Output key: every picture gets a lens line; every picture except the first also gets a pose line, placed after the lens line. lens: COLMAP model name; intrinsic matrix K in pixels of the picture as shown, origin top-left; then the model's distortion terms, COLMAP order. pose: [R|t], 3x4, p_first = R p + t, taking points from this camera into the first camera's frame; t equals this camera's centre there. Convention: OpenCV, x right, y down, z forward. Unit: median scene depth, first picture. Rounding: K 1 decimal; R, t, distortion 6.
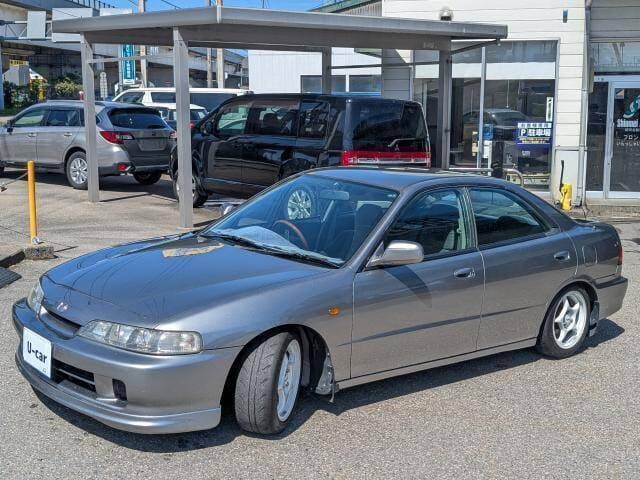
lens RADIAL K [[851.5, 0, 320.3], [0, 851.5, 243.7], [0, 0, 1]] dist [0.009323, -0.155000]
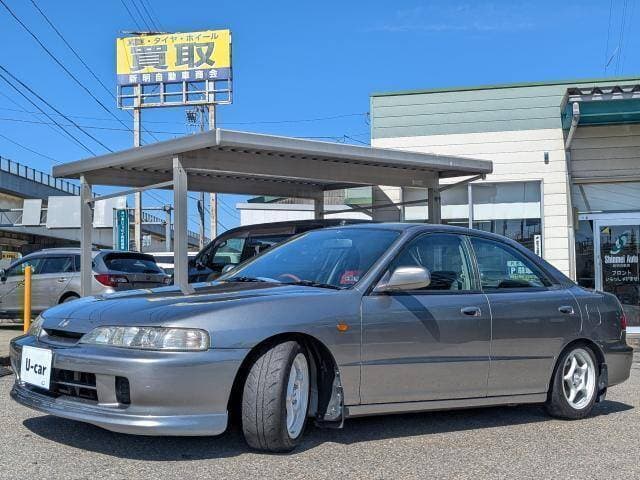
lens RADIAL K [[851.5, 0, 320.3], [0, 851.5, 243.7], [0, 0, 1]] dist [0.009323, -0.155000]
pose [[0.999814, -0.010486, 0.016215, -0.018138], [0.013946, 0.972915, -0.230741, 0.159708], [-0.013356, 0.230925, 0.972880, 0.017756]]
